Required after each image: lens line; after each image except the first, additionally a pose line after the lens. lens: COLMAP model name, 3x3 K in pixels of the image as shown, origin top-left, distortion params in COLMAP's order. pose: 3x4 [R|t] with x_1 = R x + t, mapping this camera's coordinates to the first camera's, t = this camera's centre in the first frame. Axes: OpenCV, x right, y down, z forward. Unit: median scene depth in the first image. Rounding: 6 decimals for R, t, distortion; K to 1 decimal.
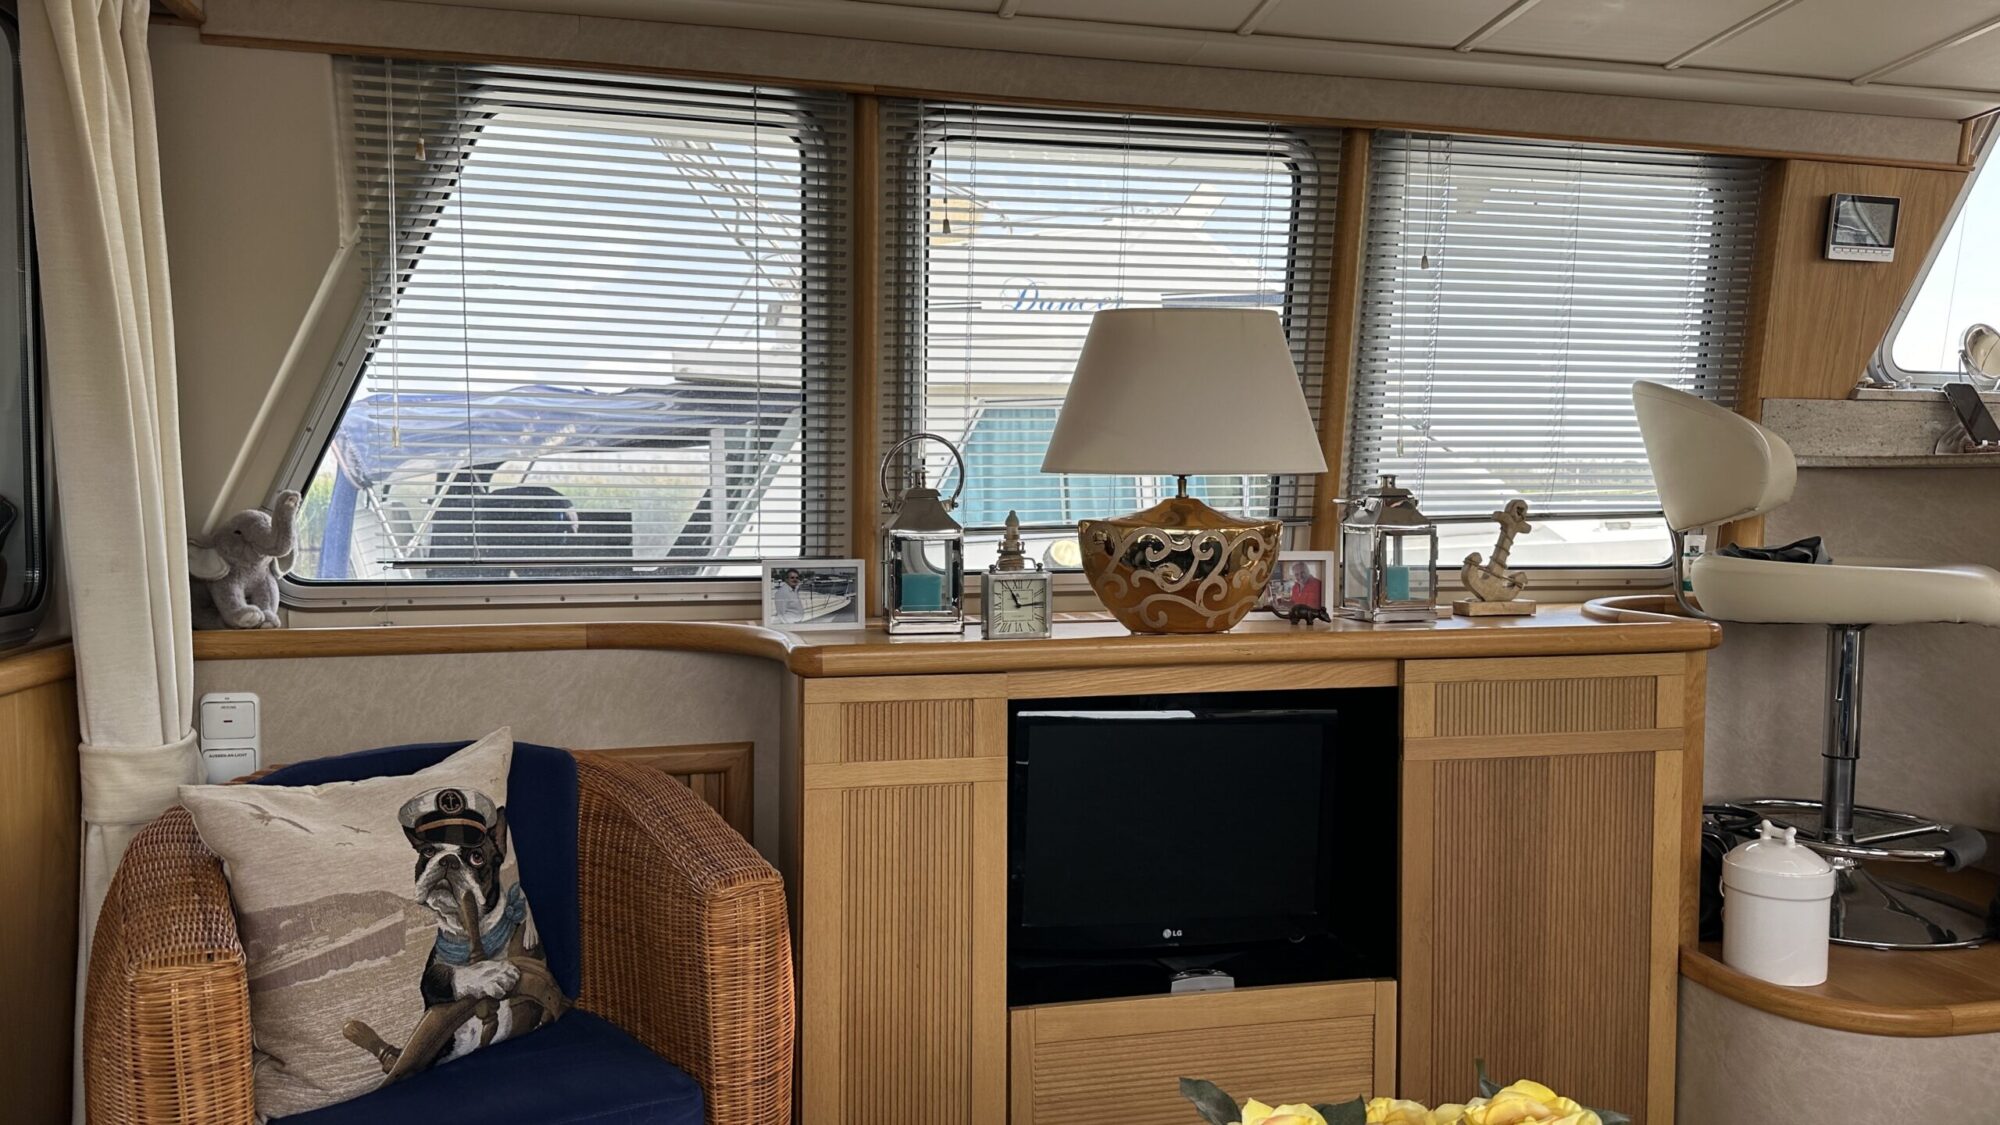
lens RADIAL K [[1405.9, 0, 998.5], [0, 1405.9, 568.5], [0, 0, 1]] dist [0.043655, -0.058686]
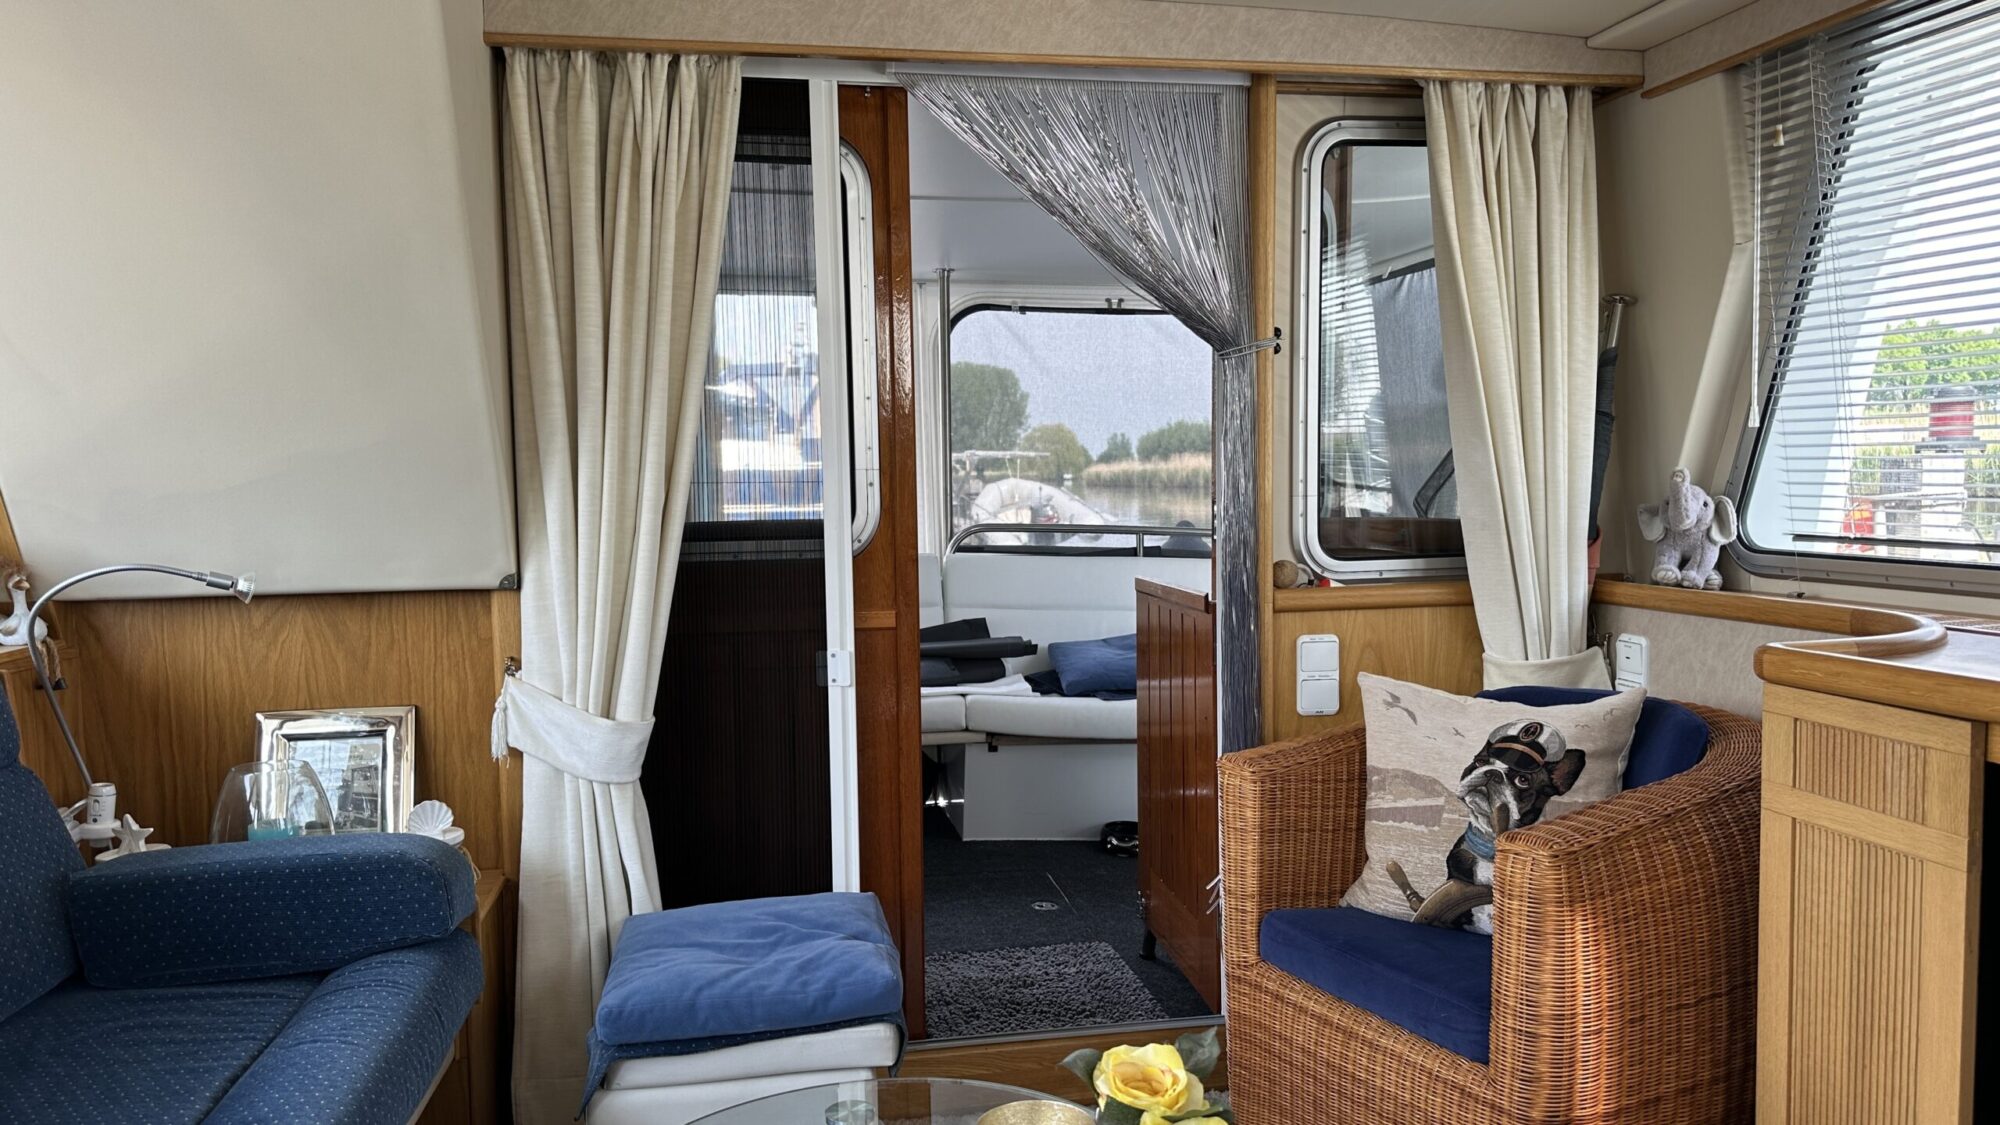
lens RADIAL K [[1405.9, 0, 1017.0], [0, 1405.9, 558.5], [0, 0, 1]] dist [0.043655, -0.058686]
pose [[-0.006839, 0.063300, -0.997971, 0.839190], [-0.035433, 0.997352, 0.063504, -0.044883], [0.999349, 0.035796, -0.004578, 0.589912]]
